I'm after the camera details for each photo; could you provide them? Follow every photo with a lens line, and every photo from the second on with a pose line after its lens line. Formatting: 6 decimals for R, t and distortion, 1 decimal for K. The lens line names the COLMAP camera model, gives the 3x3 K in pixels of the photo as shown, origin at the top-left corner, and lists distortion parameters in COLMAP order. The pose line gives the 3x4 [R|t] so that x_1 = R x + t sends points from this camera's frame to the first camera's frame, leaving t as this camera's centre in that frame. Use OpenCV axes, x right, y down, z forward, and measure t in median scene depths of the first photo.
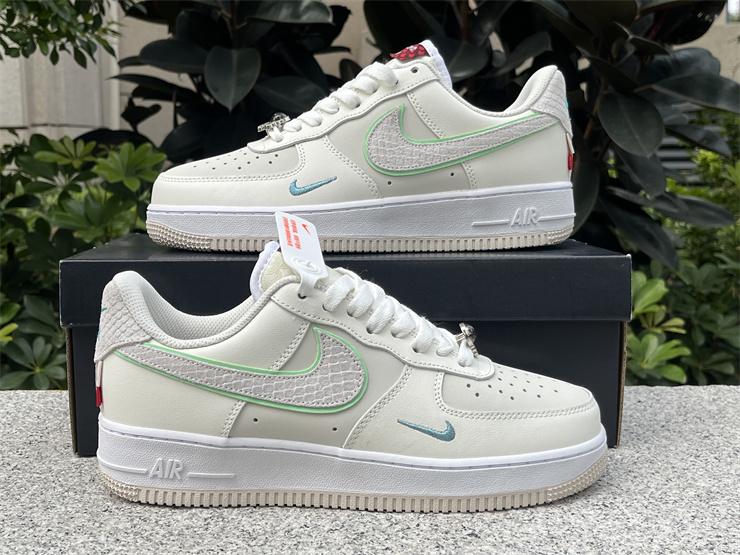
lens RADIAL K [[1023.2, 0, 370.0], [0, 1023.2, 277.5], [0, 0, 1]] dist [0.138955, -0.551514]
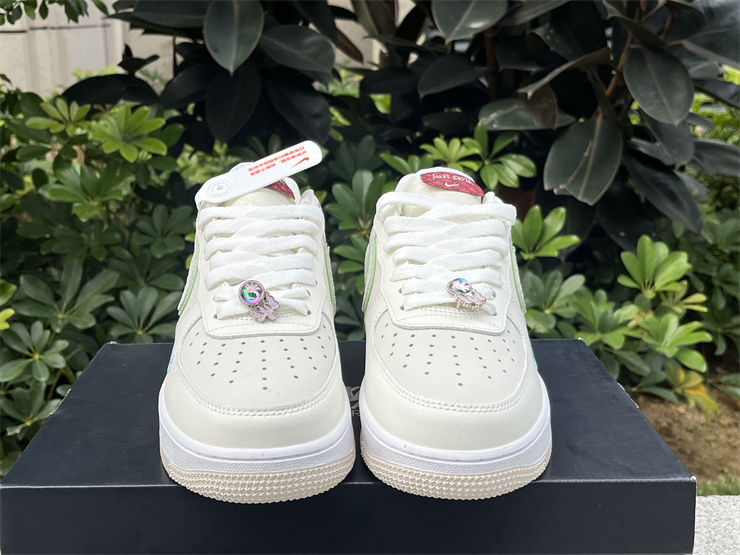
lens RADIAL K [[1023.2, 0, 370.0], [0, 1023.2, 277.5], [0, 0, 1]] dist [0.138955, -0.551514]
pose [[0.999934, 0.004957, -0.010347, 0.001101], [-0.003583, 0.991665, 0.128795, -0.094840], [0.010899, -0.128749, 0.991617, 0.043077]]
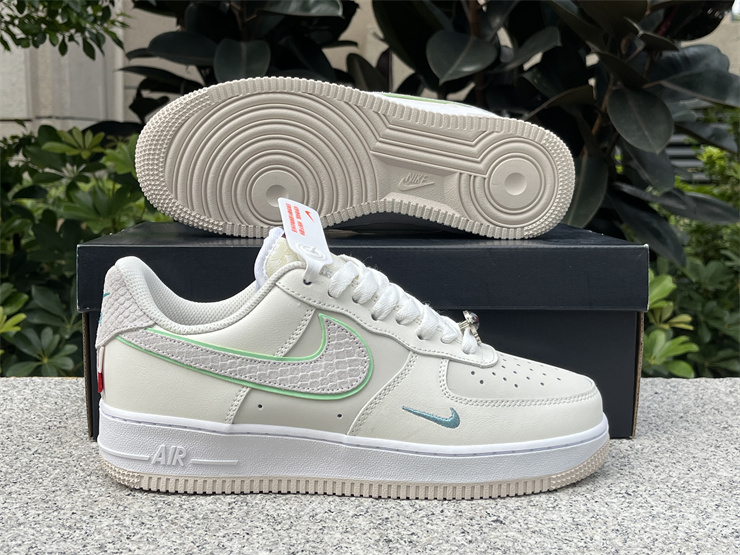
lens RADIAL K [[1023.2, 0, 370.0], [0, 1023.2, 277.5], [0, 0, 1]] dist [0.138955, -0.551514]
pose [[0.999963, 0.008556, -0.000213, -0.006886], [-0.008556, 0.999958, 0.003225, 0.002913], [0.000240, -0.003224, 0.999995, 0.000065]]
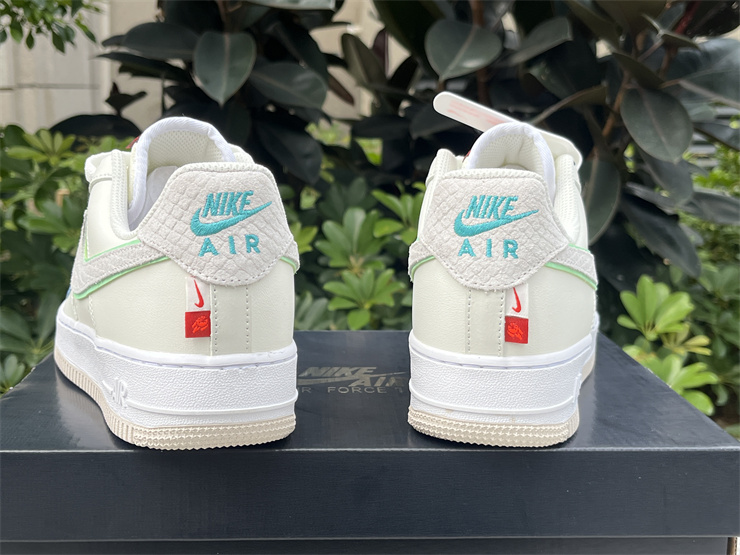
lens RADIAL K [[1023.2, 0, 370.0], [0, 1023.2, 277.5], [0, 0, 1]] dist [0.138955, -0.551514]
pose [[0.999894, 0.013879, 0.004458, -0.005219], [-0.014089, 0.998586, 0.051267, -0.055036], [-0.003740, -0.051325, 0.998675, 0.072517]]
